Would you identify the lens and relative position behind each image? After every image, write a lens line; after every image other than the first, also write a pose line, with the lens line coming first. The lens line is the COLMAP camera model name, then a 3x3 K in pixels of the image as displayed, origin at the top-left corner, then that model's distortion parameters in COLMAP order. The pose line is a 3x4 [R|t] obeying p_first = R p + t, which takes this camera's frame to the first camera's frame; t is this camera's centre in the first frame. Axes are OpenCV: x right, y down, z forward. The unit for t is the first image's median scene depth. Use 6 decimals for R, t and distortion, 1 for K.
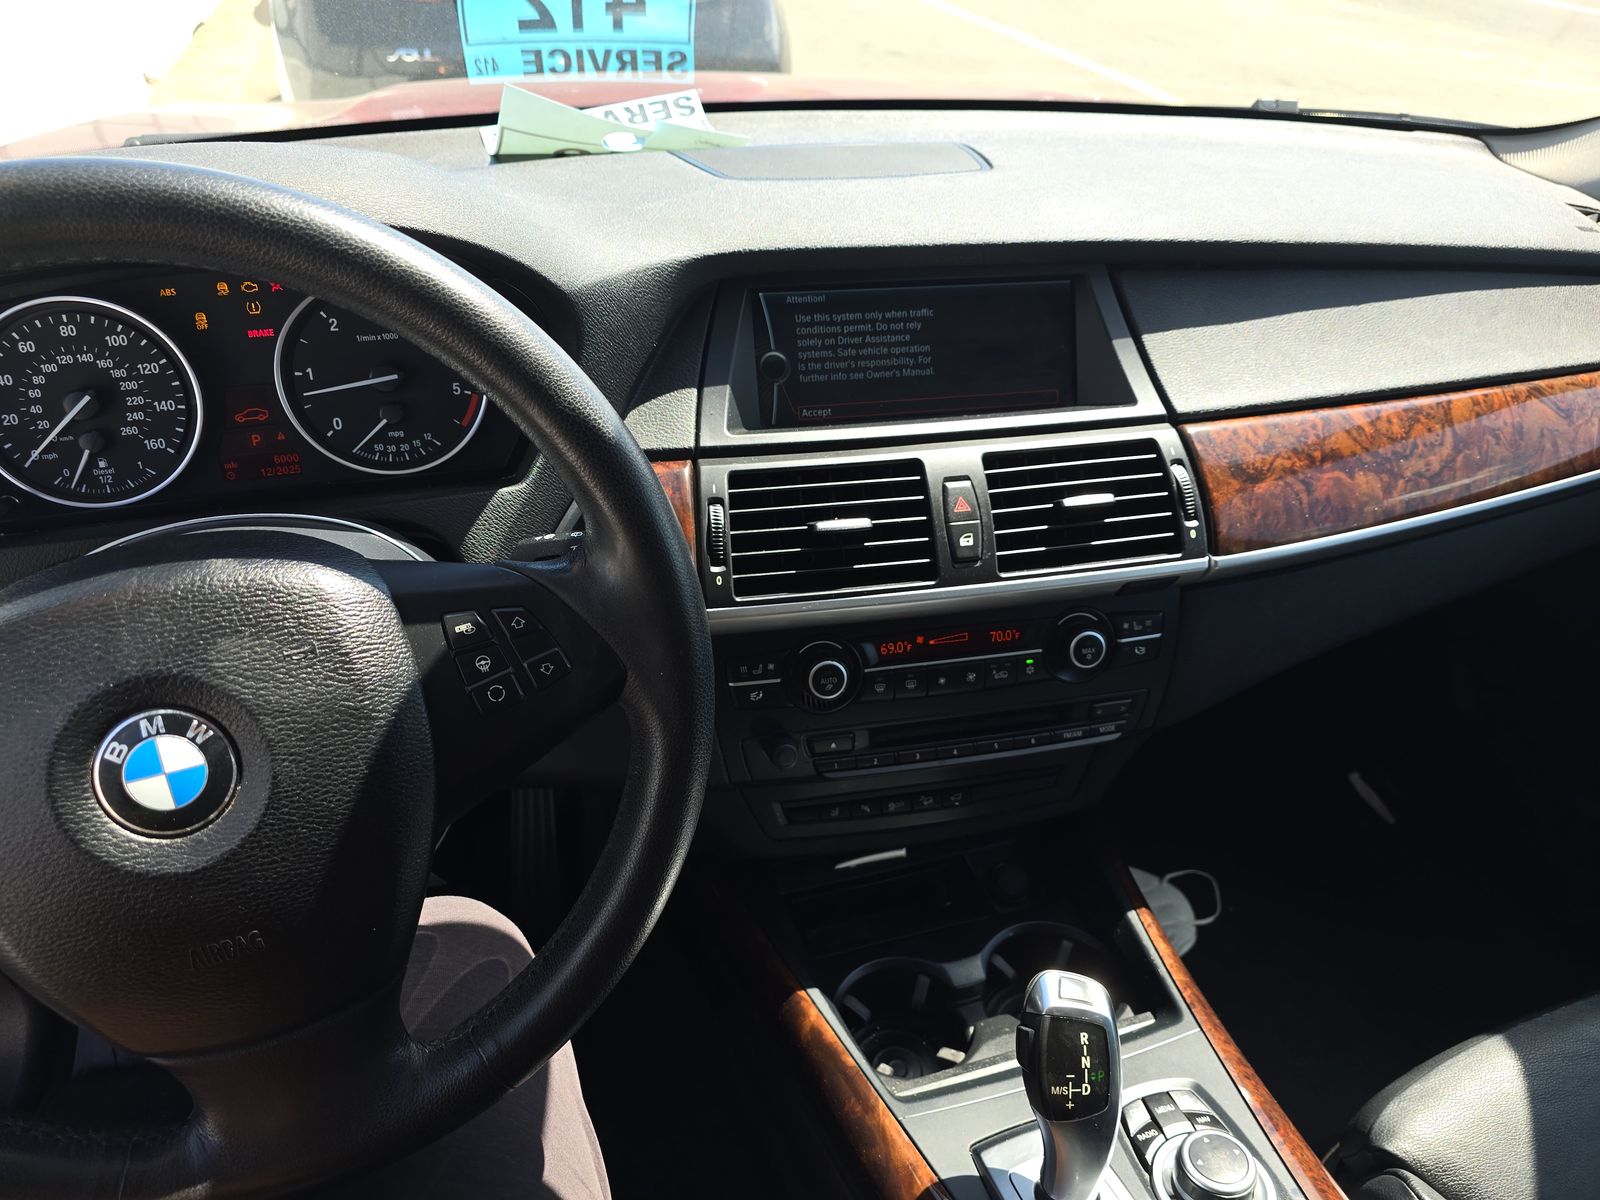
lens RADIAL K [[1145.2, 0, 800.0], [0, 1145.2, 600.0], [0, 0, 1]] dist [0.043382, -0.055538]
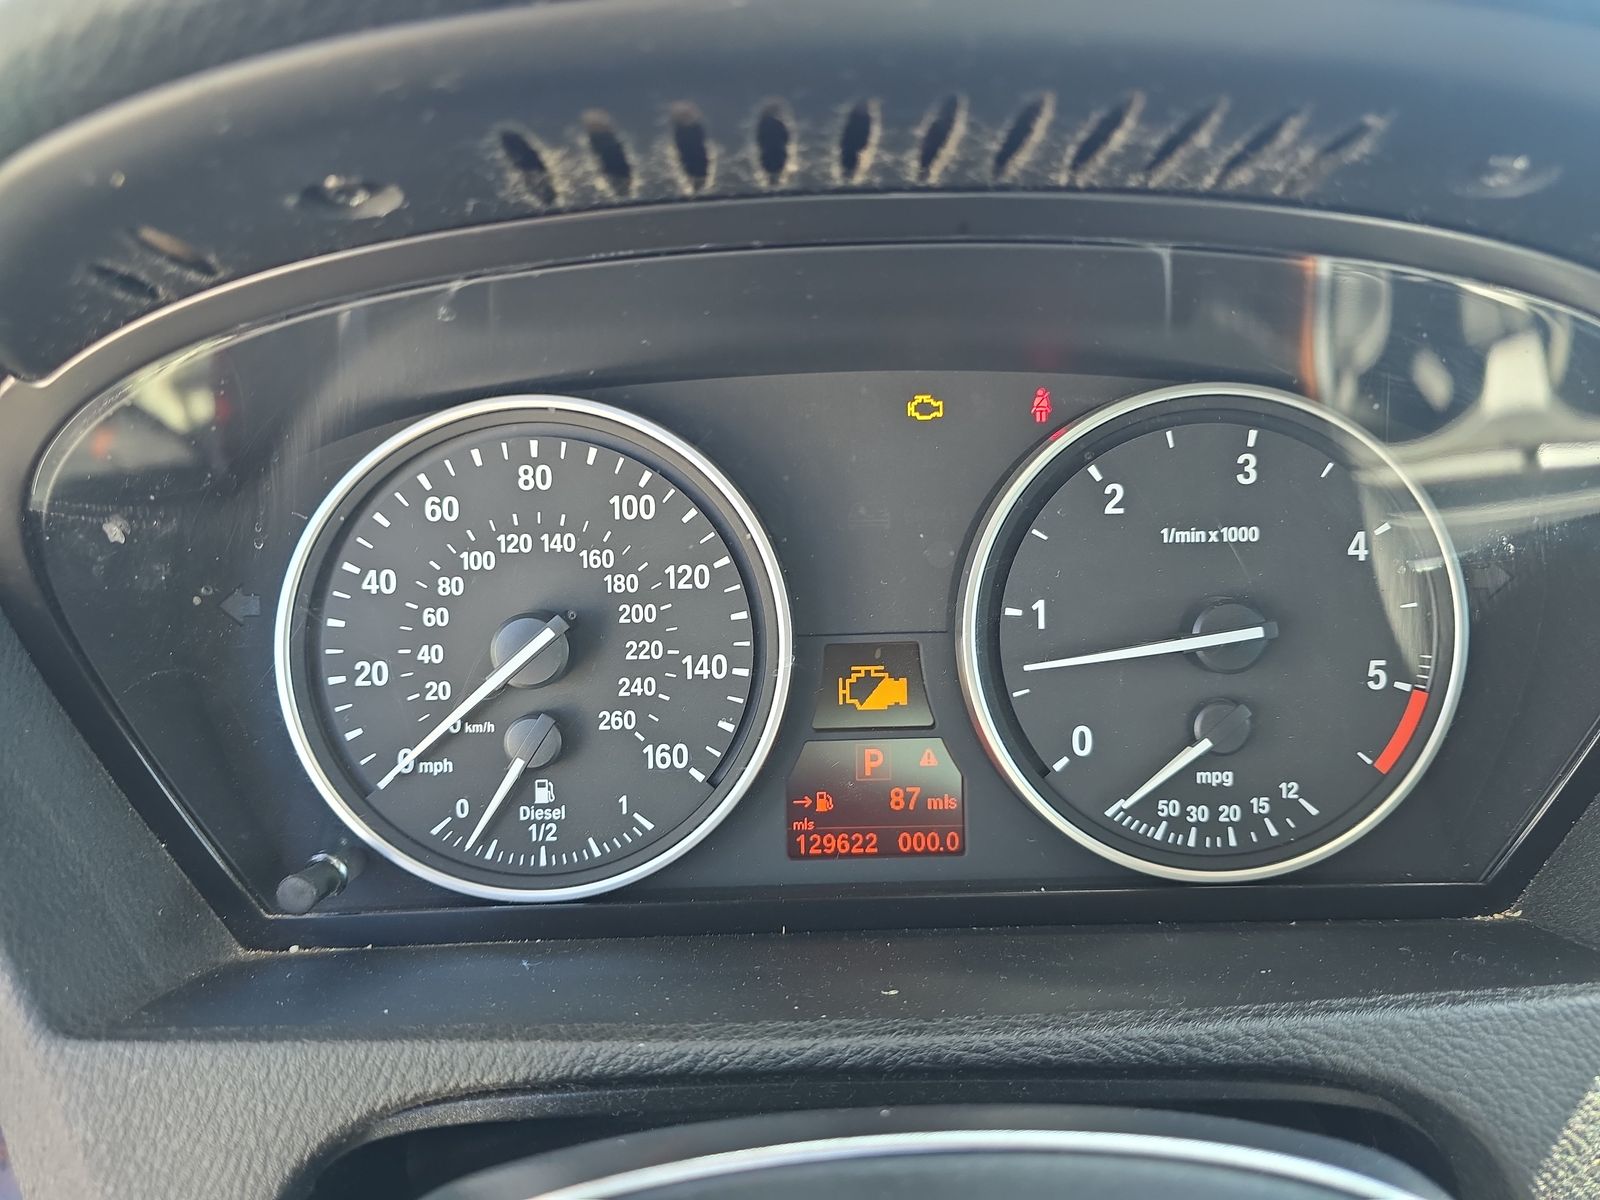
lens RADIAL K [[1145.2, 0, 800.0], [0, 1145.2, 600.0], [0, 0, 1]] dist [0.043382, -0.055538]
pose [[0.962777, 0.042781, -0.266891, -0.418849], [-0.119026, 0.953610, -0.276514, -0.083410], [0.242680, 0.297988, 0.923206, 0.636575]]
